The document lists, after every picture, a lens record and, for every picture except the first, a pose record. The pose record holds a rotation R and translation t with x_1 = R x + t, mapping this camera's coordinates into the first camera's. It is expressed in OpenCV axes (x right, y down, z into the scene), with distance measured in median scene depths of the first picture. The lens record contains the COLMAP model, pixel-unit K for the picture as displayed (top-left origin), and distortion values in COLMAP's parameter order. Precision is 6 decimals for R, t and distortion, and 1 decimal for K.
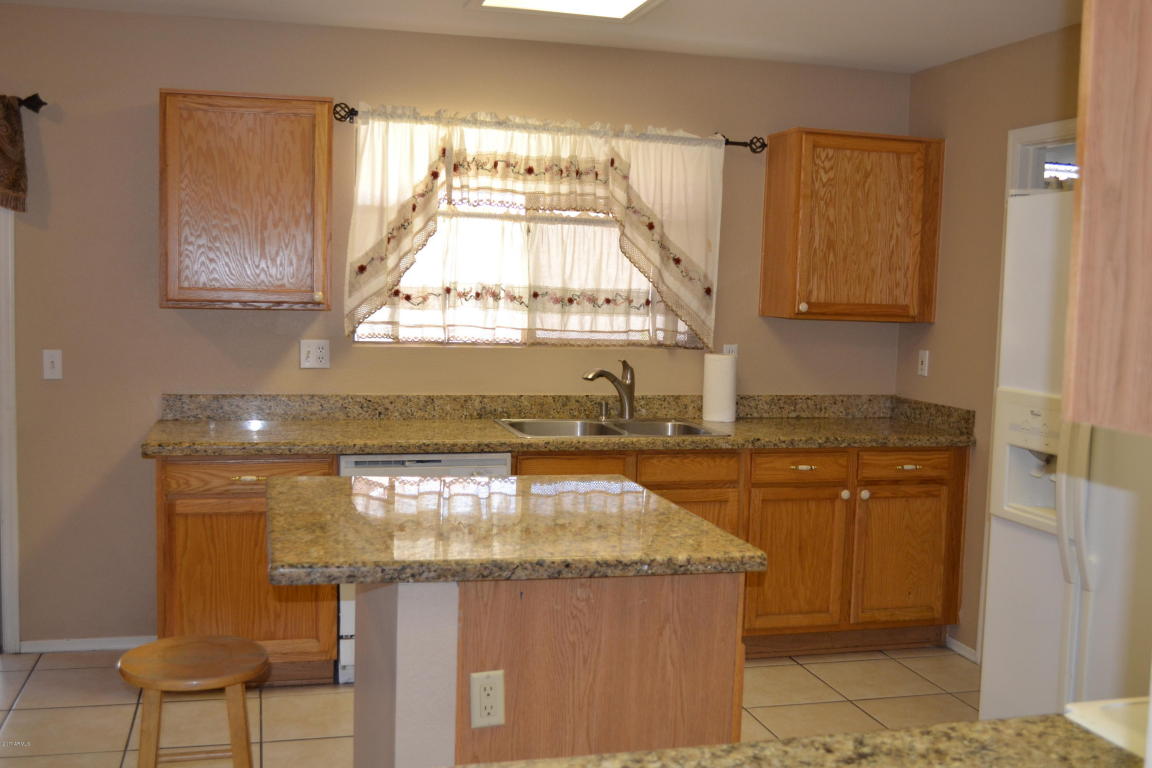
lens RADIAL K [[1179.0, 0, 575.7], [0, 1179.0, 381.8], [0, 0, 1]] dist [-0.044090, 0.000000]
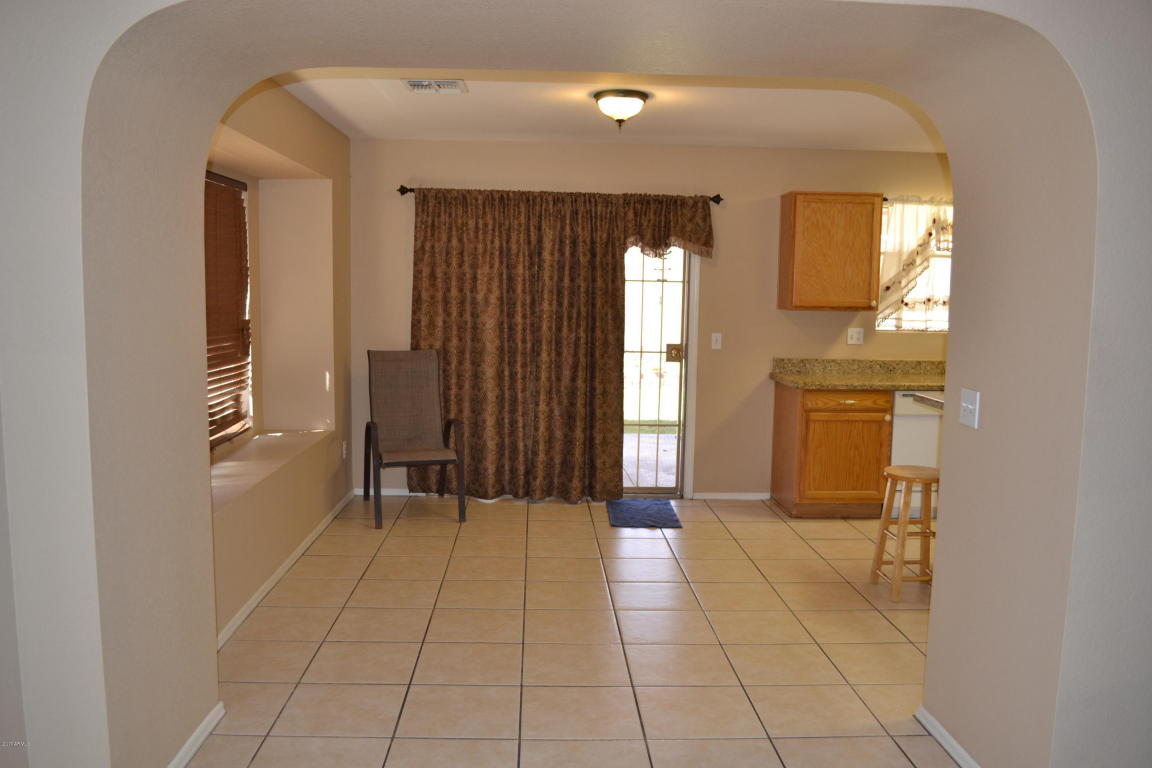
lens RADIAL K [[923.7, 0, 577.4], [0, 923.7, 389.2], [0, 0, 1]] dist [-0.062588, 0.000409]
pose [[0.977202, 0.012409, -0.211947, -0.343551], [-0.008861, 0.999804, 0.017685, 0.035612], [0.212125, -0.015404, 0.977121, -0.444595]]
